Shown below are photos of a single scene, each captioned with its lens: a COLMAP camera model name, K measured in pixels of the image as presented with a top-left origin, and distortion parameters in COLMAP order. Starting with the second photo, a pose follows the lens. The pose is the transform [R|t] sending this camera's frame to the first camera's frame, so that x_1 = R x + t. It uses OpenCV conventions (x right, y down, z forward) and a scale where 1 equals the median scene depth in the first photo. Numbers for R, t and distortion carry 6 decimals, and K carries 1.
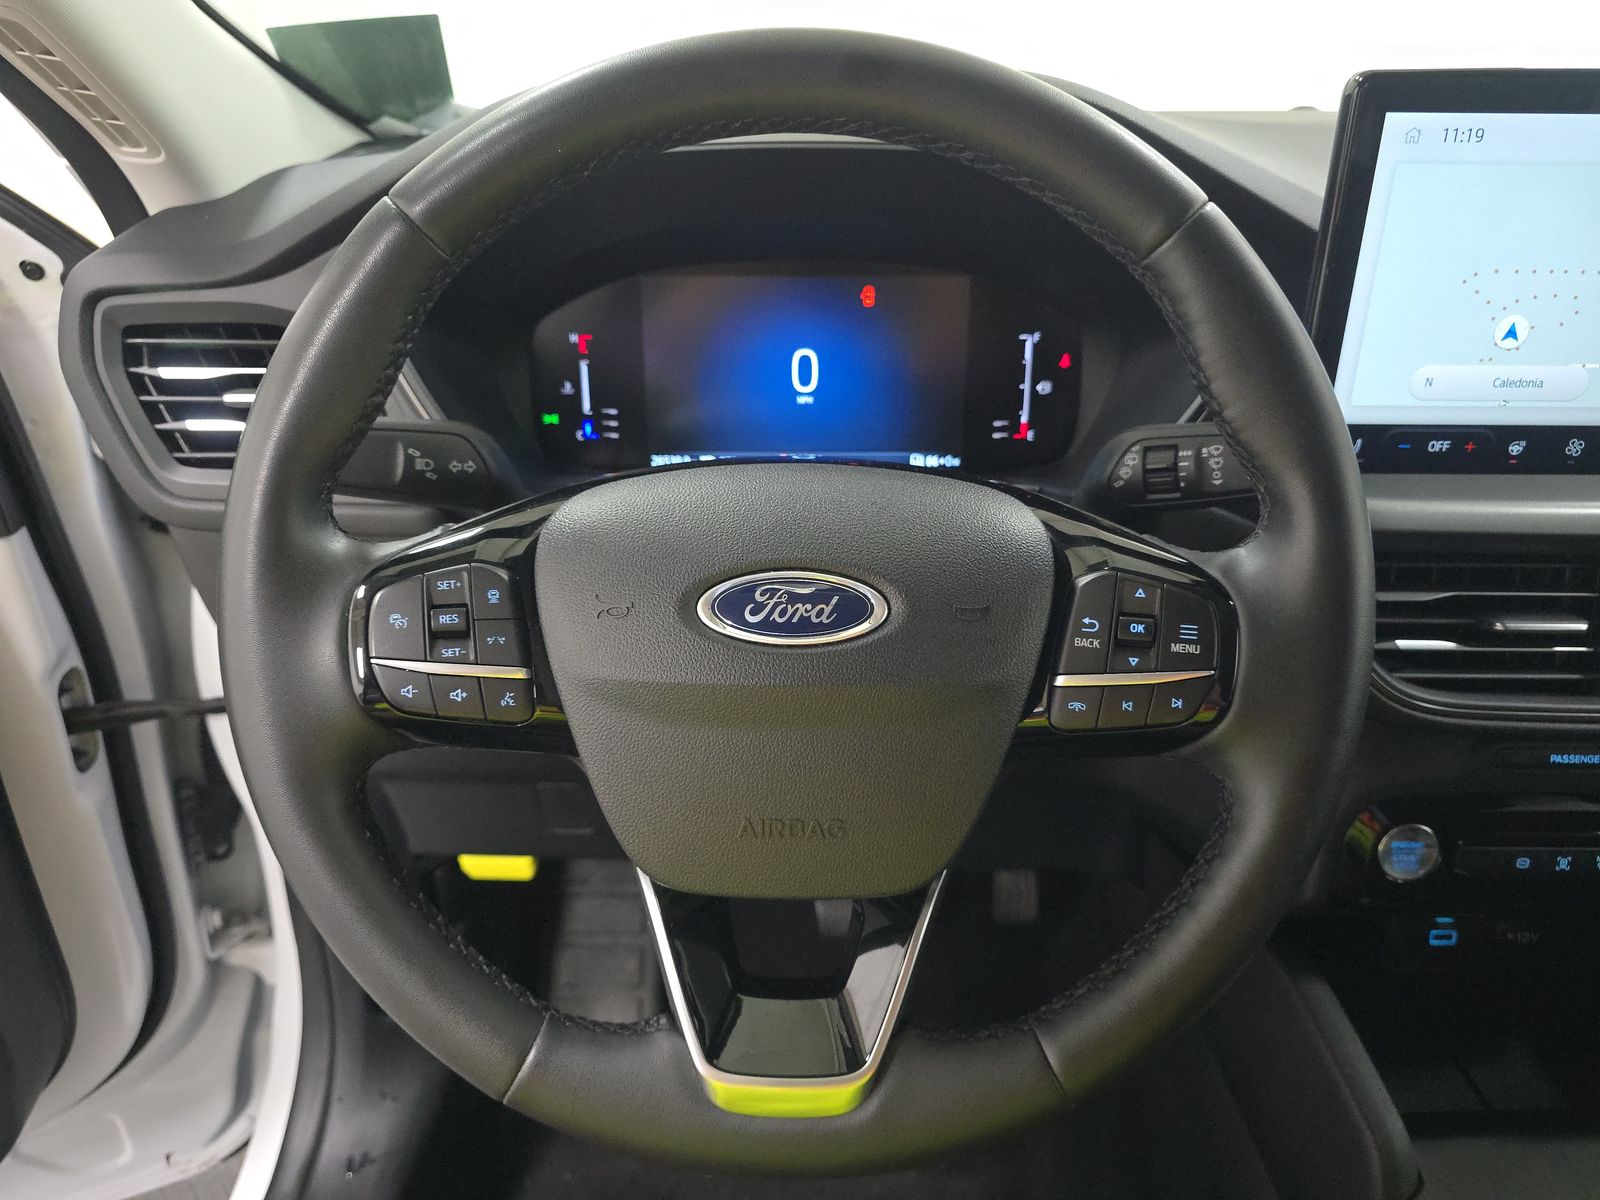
lens RADIAL K [[1110.9, 0, 760.0], [0, 1110.9, 640.3], [0, 0, 1]] dist [0.027546, -0.026626]
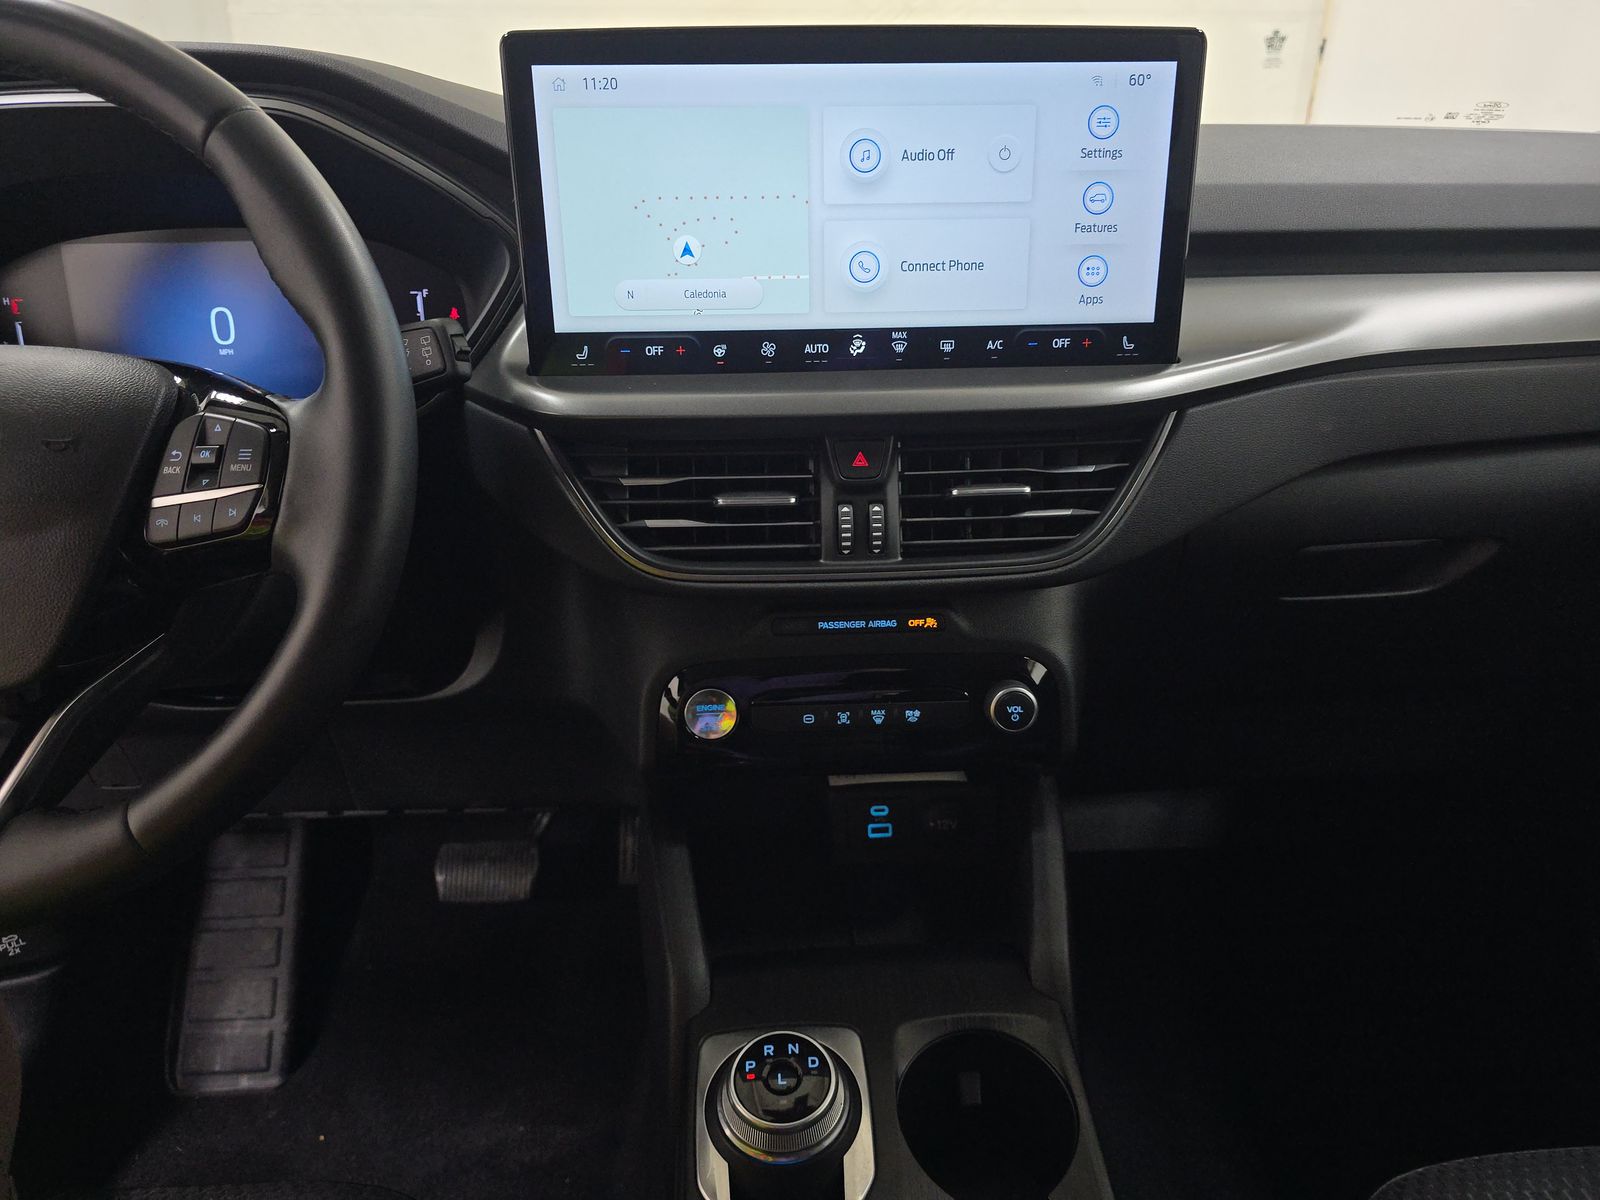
lens RADIAL K [[1110.9, 0, 757.4], [0, 1110.9, 655.2], [0, 0, 1]] dist [0.027546, -0.026626]
pose [[0.997805, -0.036427, 0.055301, 0.525842], [0.039703, 0.997448, -0.059340, 0.184434], [-0.052998, 0.061406, 0.996705, -0.136348]]
